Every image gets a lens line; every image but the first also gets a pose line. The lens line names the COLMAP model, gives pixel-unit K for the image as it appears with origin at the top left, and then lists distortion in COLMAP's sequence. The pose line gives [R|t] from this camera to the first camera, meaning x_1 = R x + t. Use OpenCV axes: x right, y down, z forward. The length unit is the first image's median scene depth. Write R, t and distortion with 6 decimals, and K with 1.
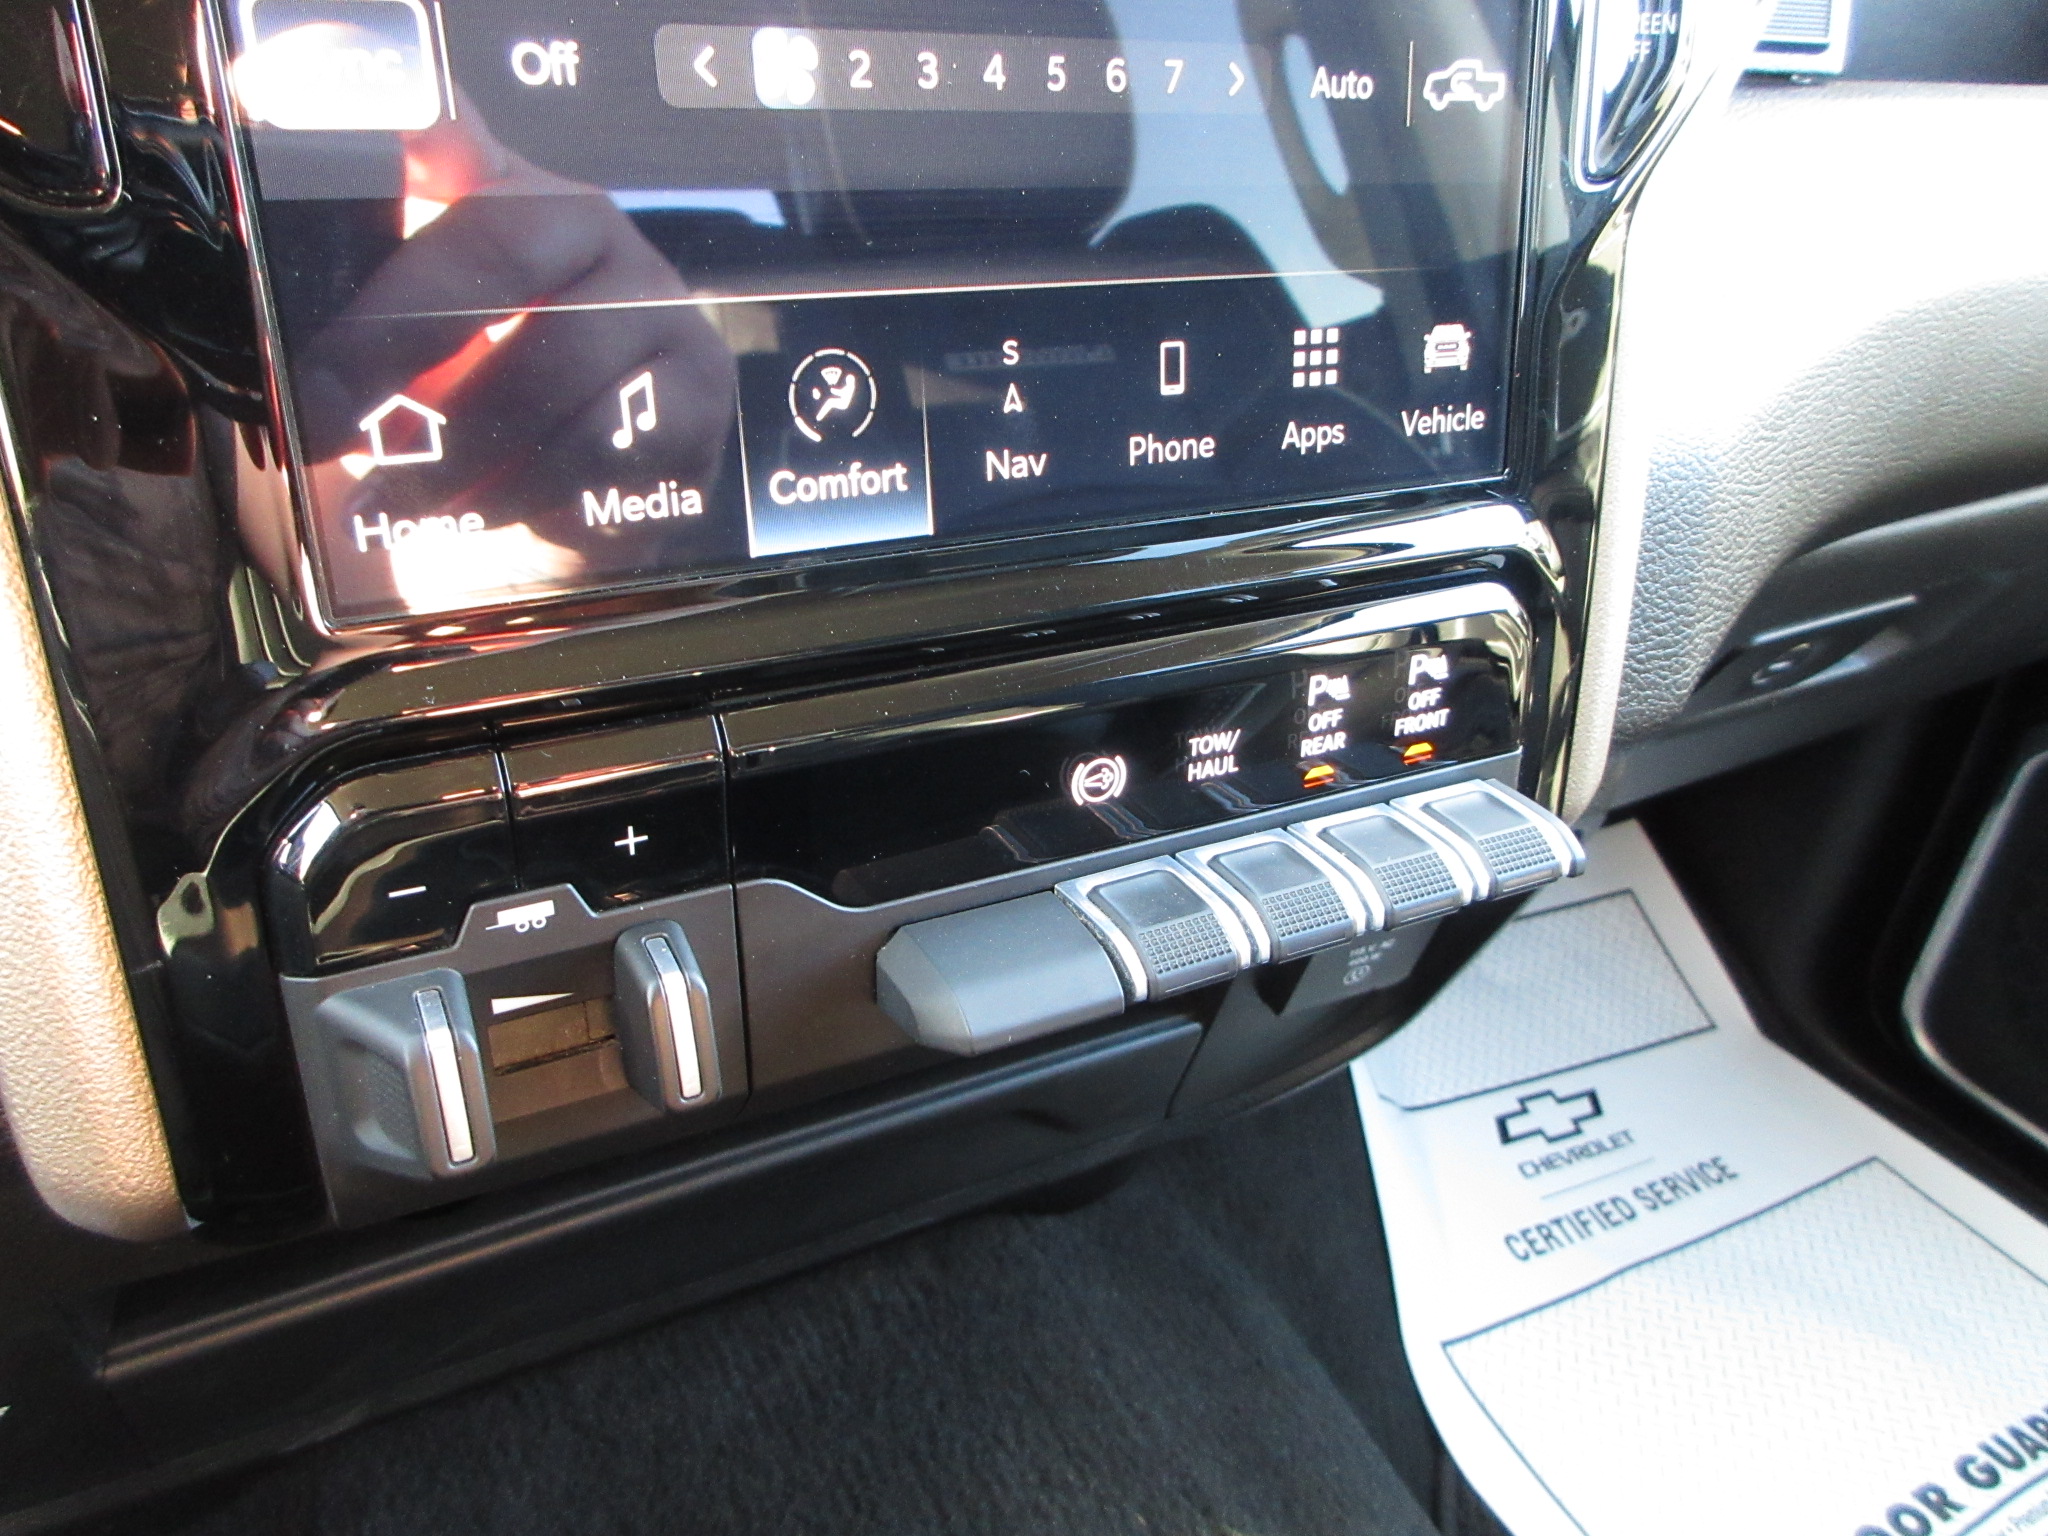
lens RADIAL K [[1531.1, 0, 1025.7], [0, 1531.1, 753.9], [0, 0, 1]] dist [0.011719, -0.017302]
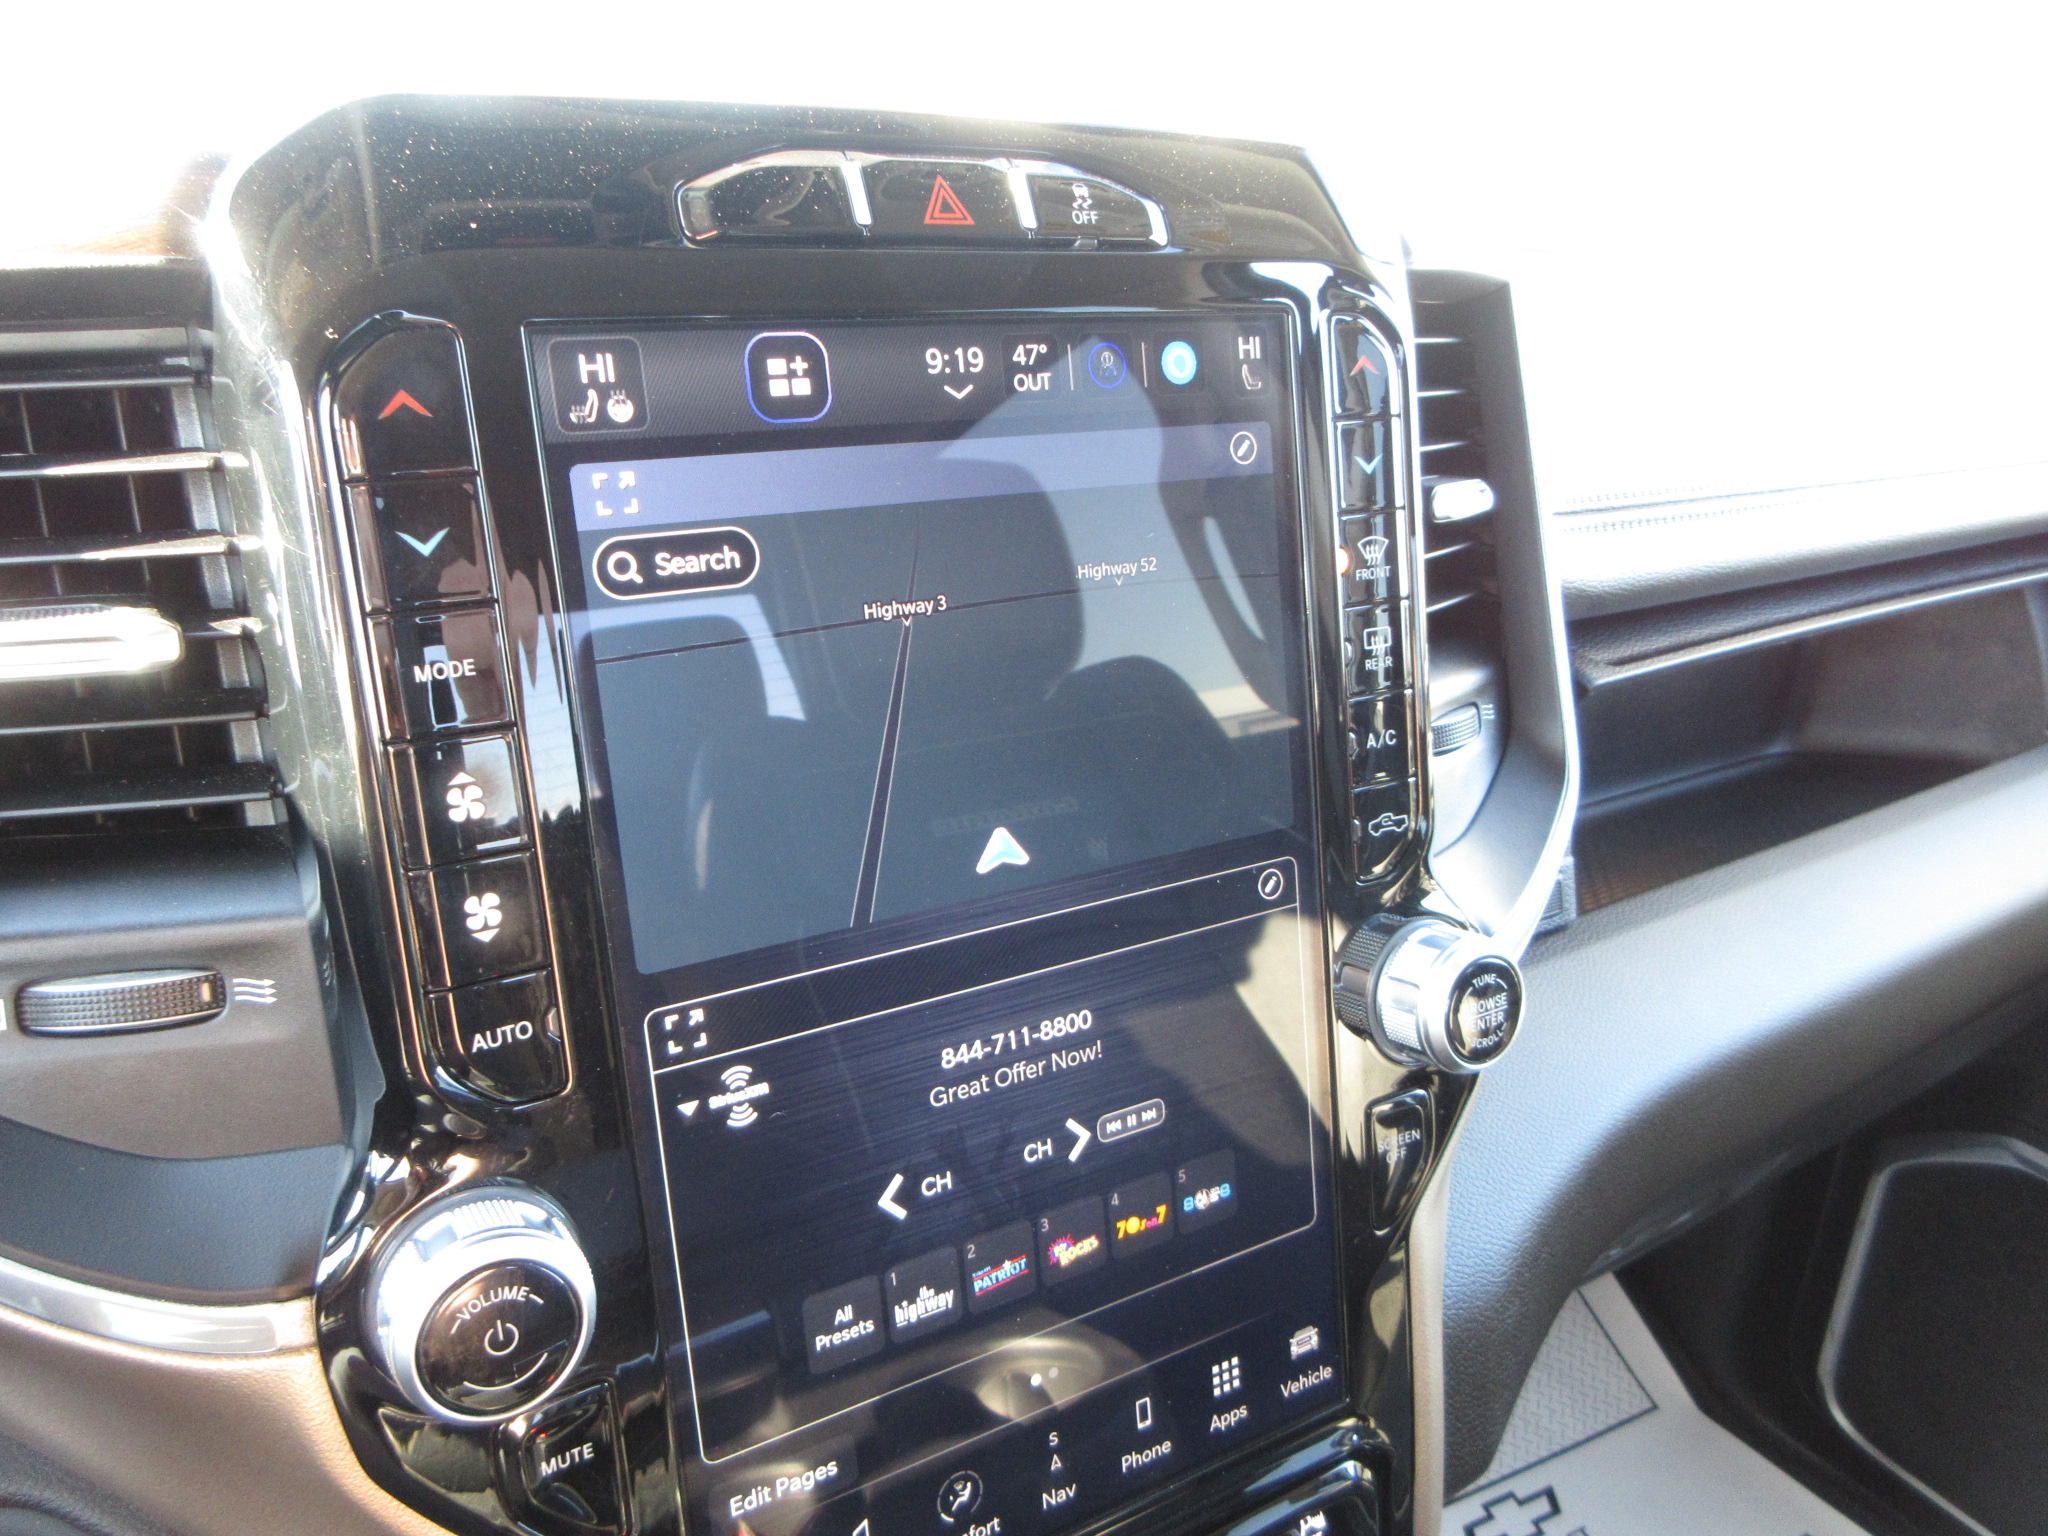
lens RADIAL K [[1531.1, 0, 1032.6], [0, 1531.1, 756.9], [0, 0, 1]] dist [0.011719, -0.017302]
pose [[0.997995, -0.055433, 0.030551, -0.009370], [0.059592, 0.985577, -0.158390, -0.160049], [-0.021330, 0.159893, 0.986904, -0.186217]]
